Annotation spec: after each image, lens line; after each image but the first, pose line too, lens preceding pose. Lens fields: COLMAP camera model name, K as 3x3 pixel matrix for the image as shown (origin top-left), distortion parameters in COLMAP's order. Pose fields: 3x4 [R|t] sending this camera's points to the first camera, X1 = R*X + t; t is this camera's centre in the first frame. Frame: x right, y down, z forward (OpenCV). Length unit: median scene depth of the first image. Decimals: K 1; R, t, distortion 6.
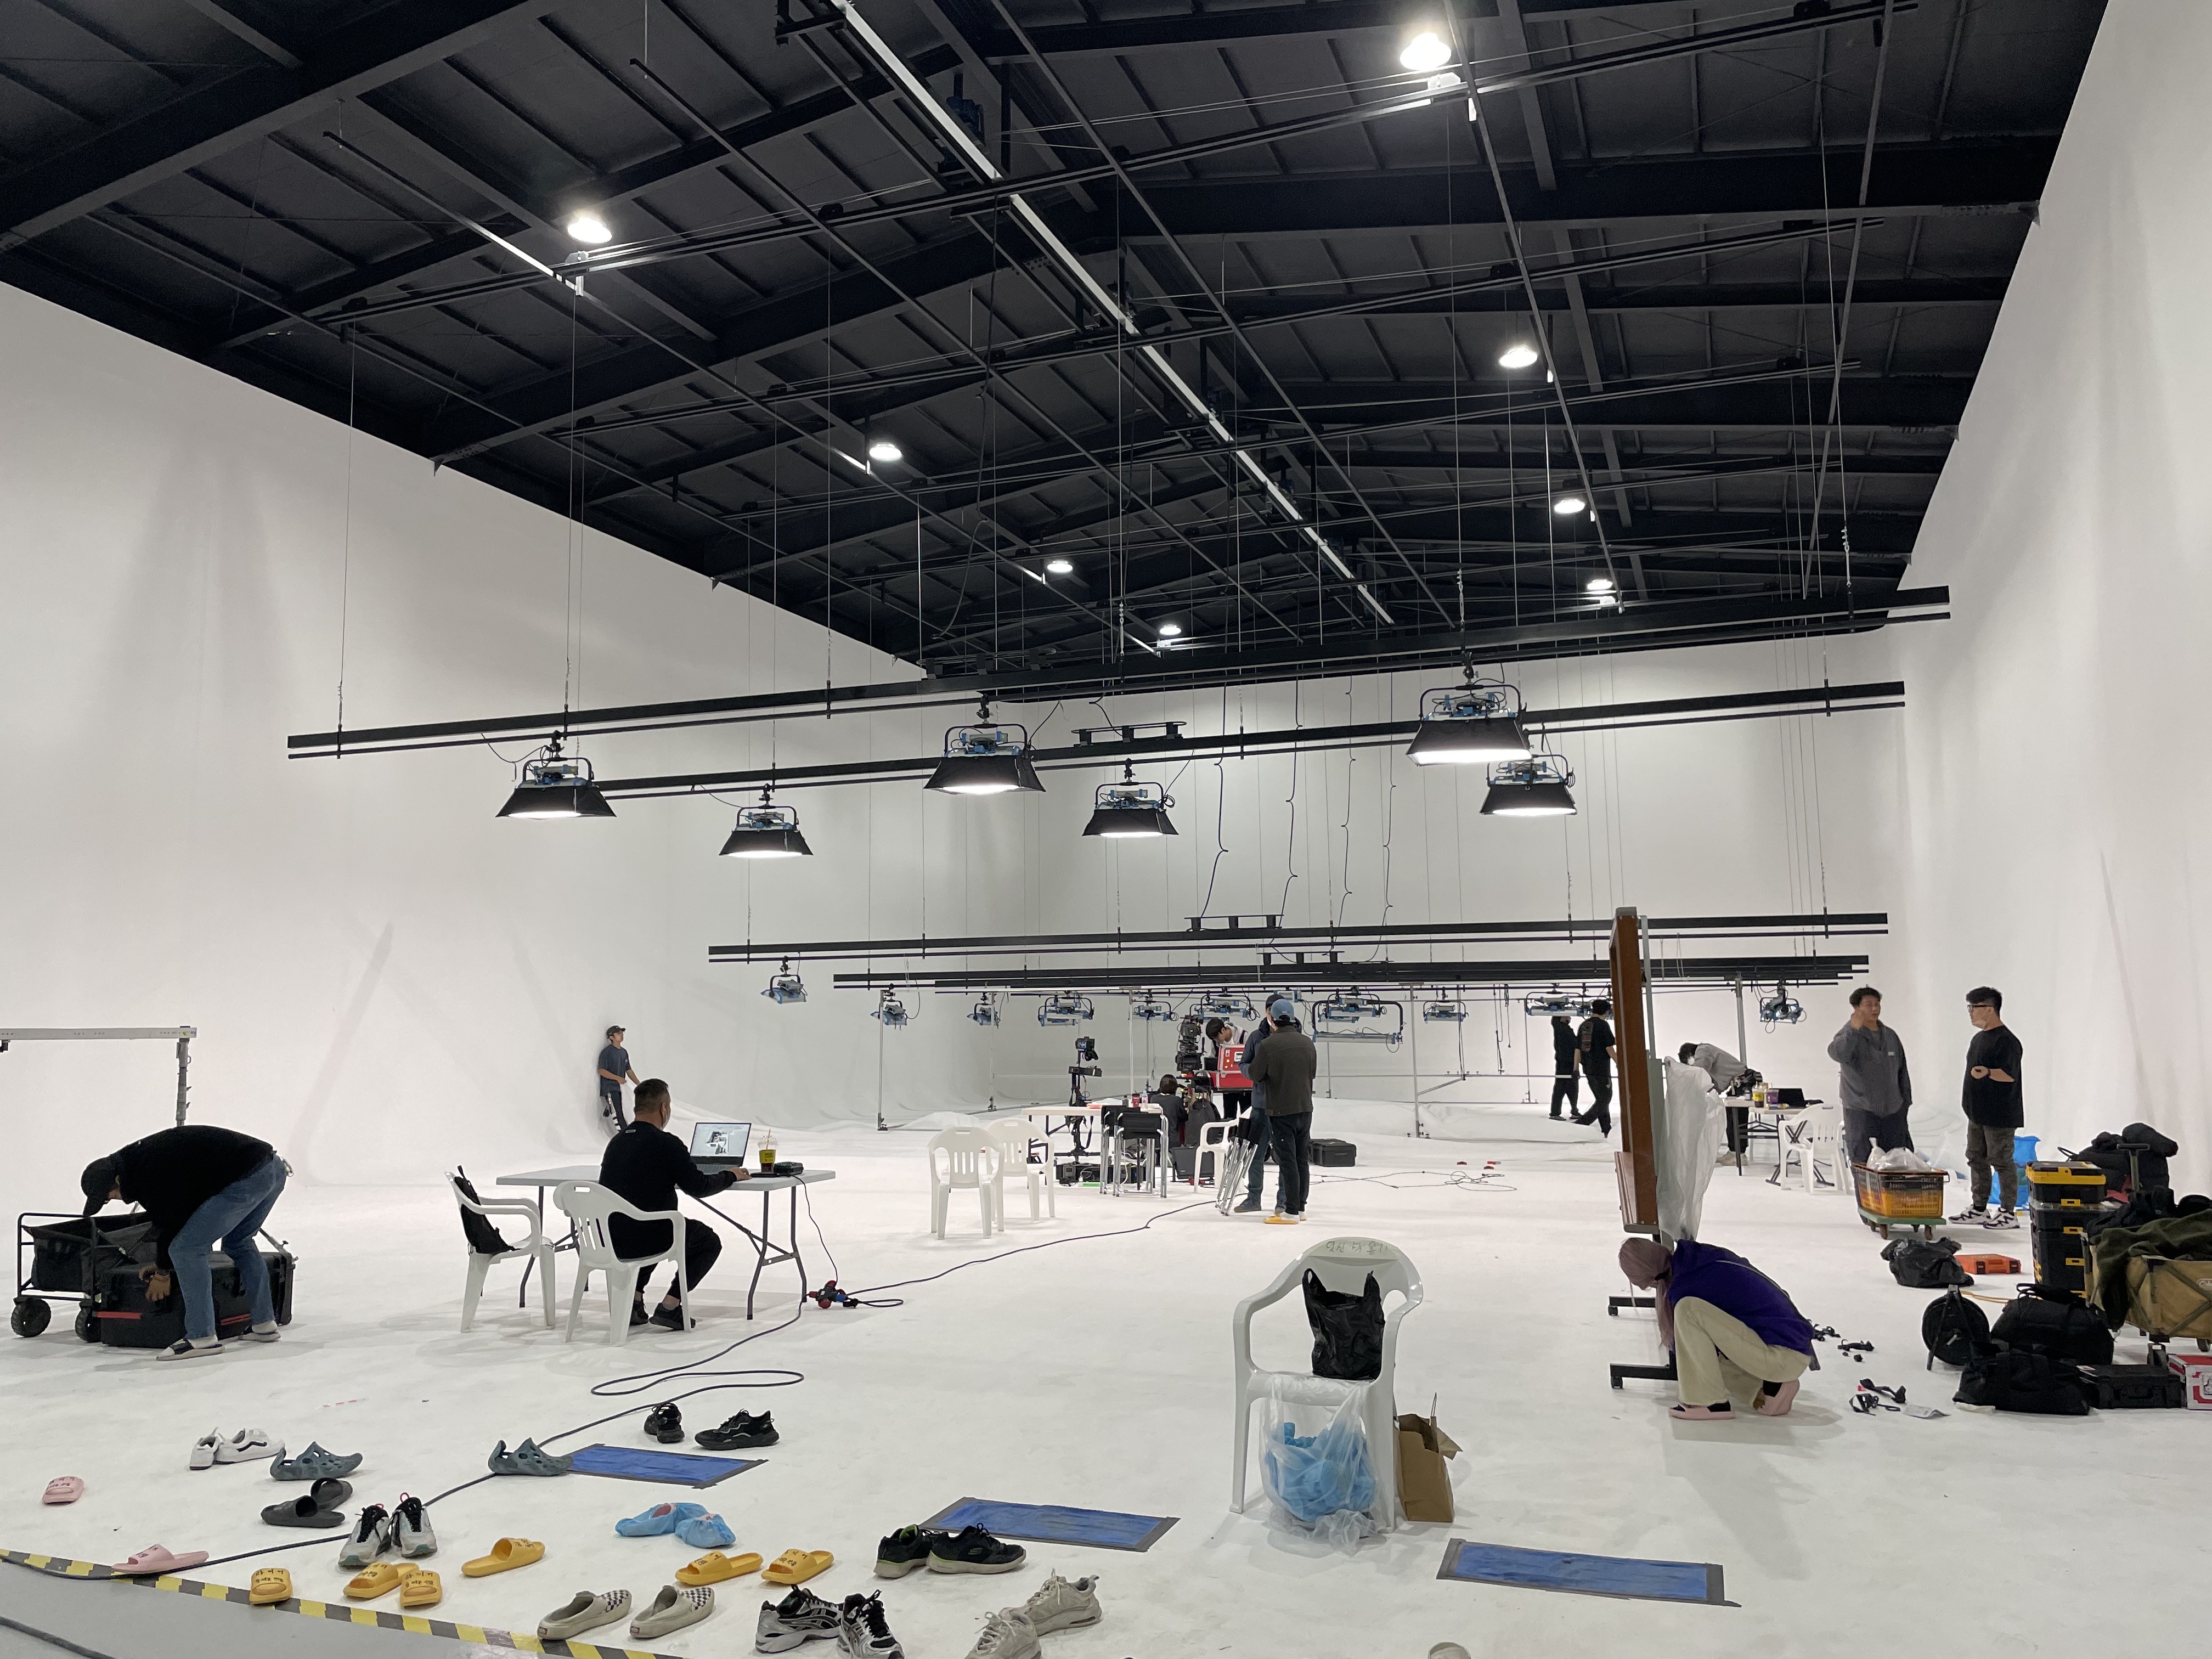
lens RADIAL K [[1648.1, 0, 1108.7], [0, 1648.1, 819.4], [0, 0, 1]] dist [0.120026, -0.205889]
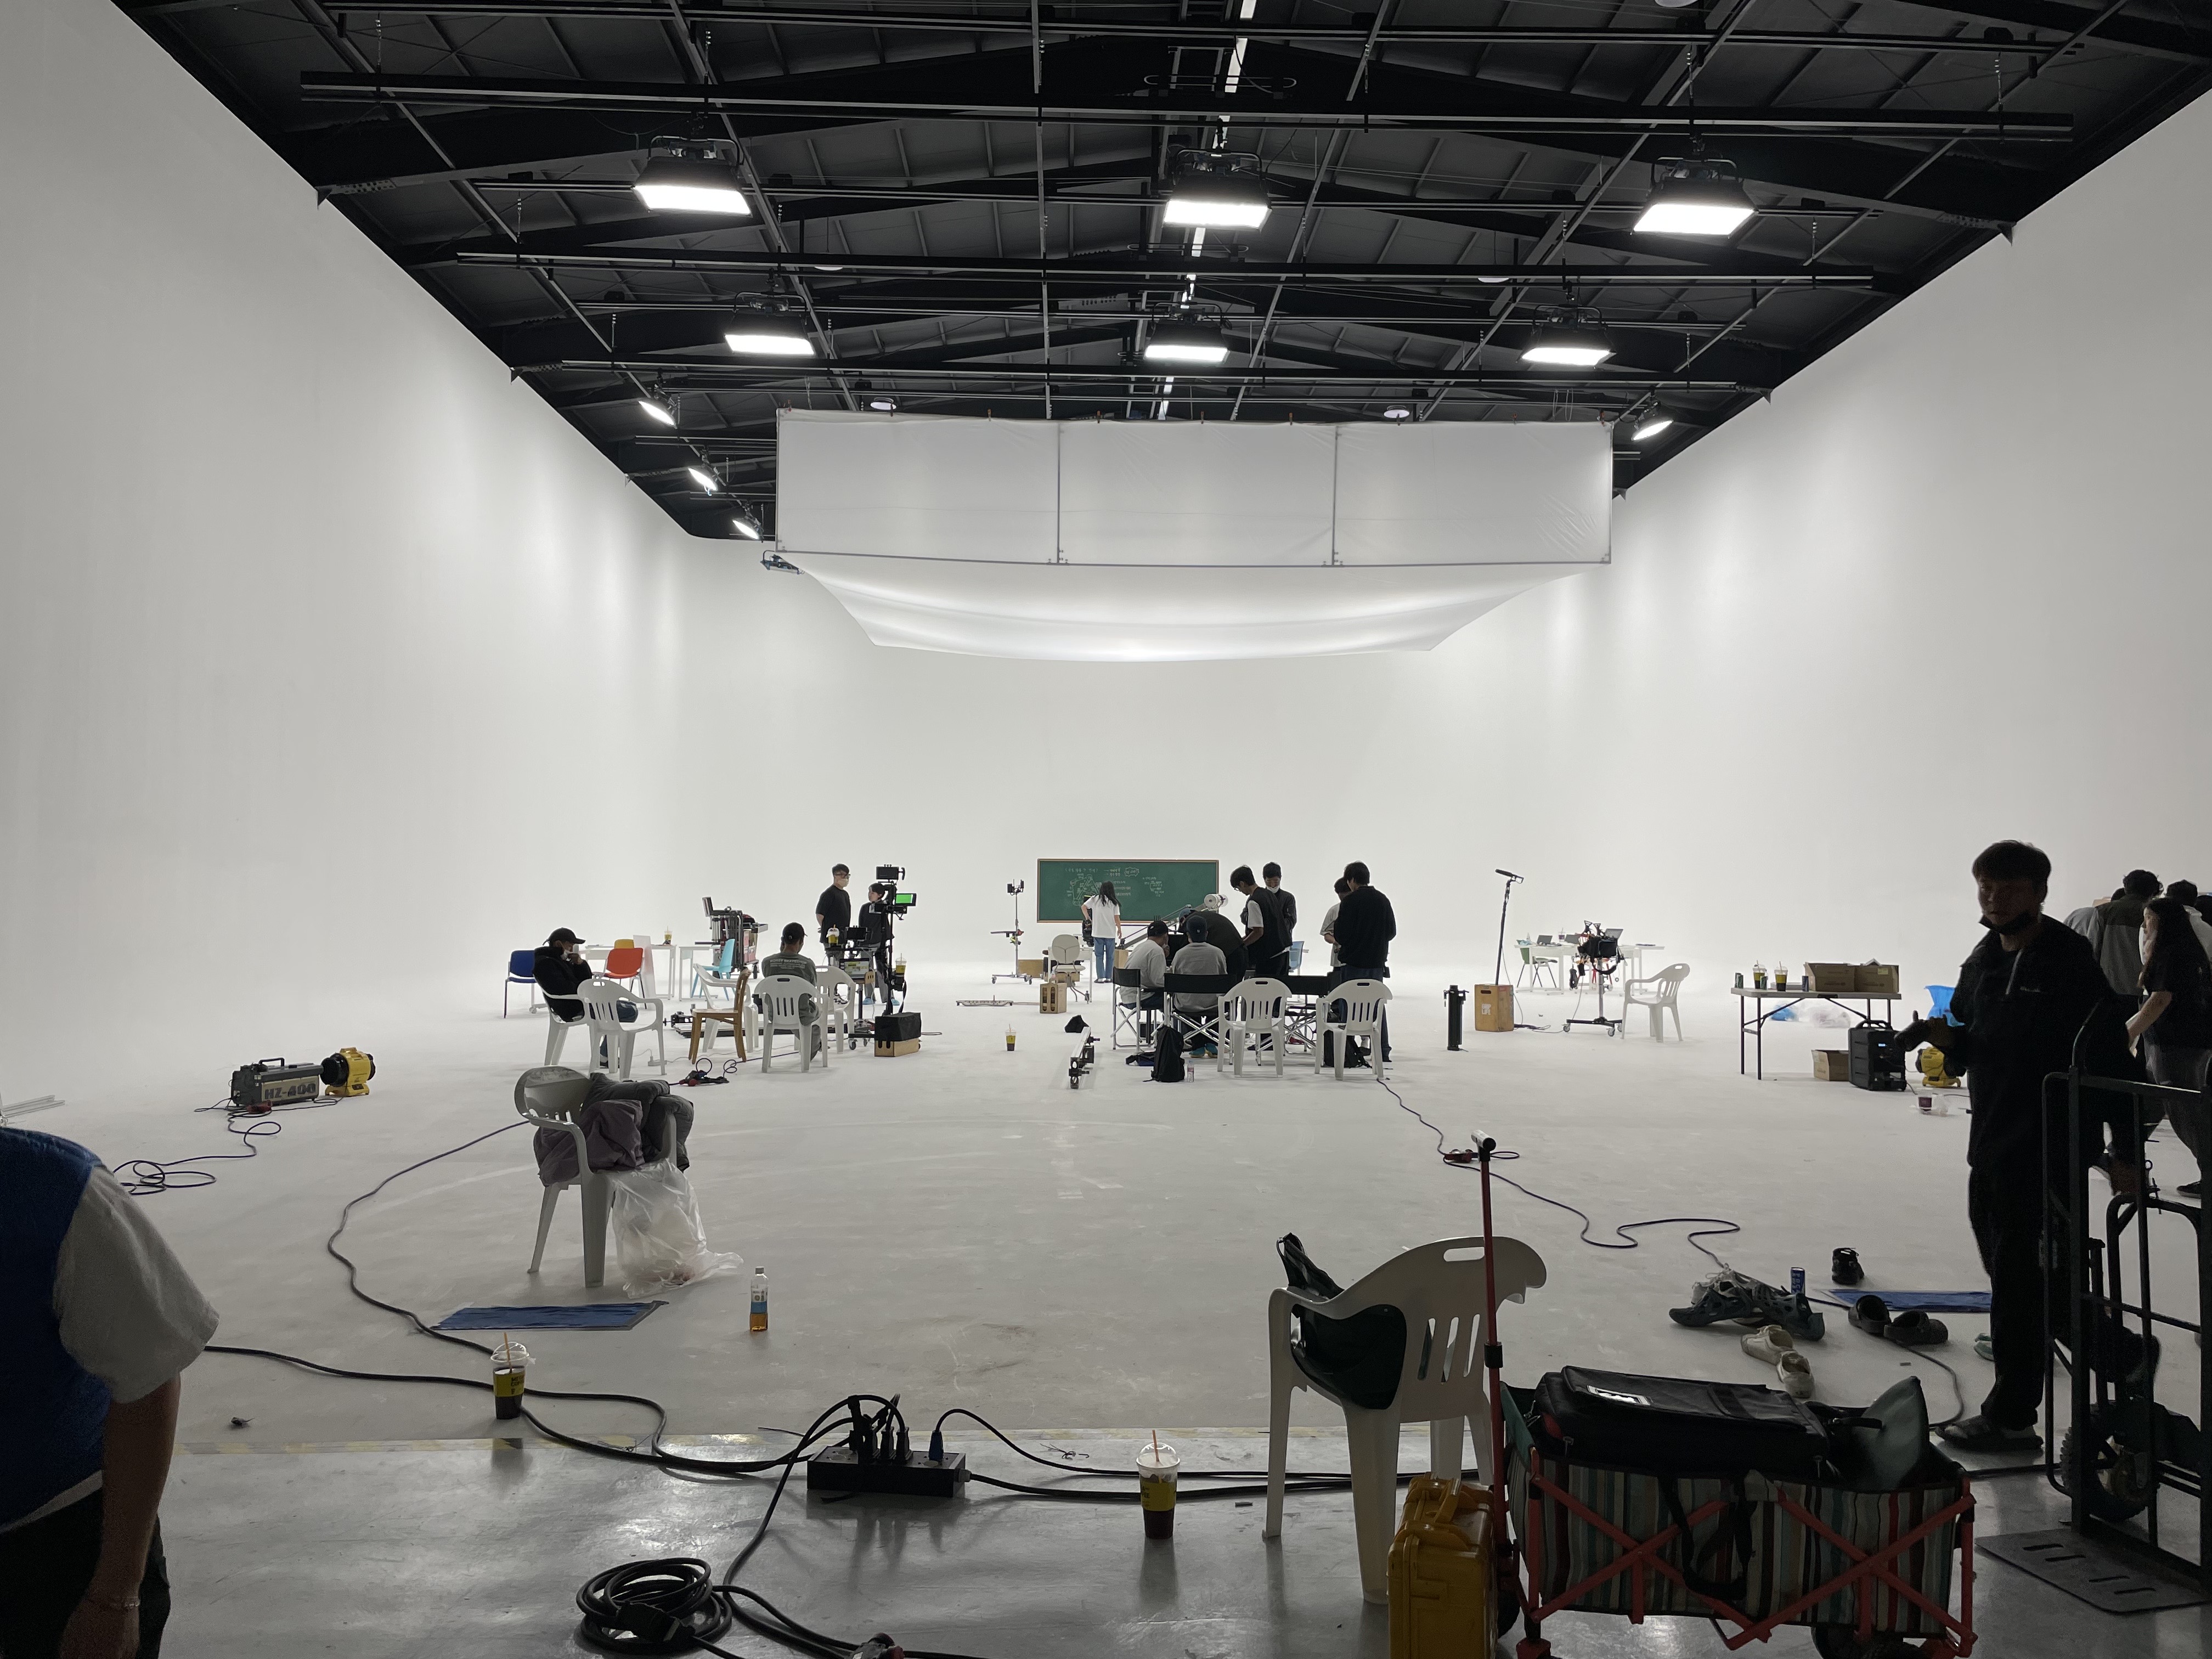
lens RADIAL K [[1660.3, 0, 1112.3], [0, 1660.3, 805.2], [0, 0, 1]] dist [0.089123, -0.119104]
pose [[0.922201, 0.033179, 0.385285, -0.421201], [-0.061584, 0.996198, 0.061616, 0.013136], [-0.381776, -0.080549, 0.920738, 0.077431]]
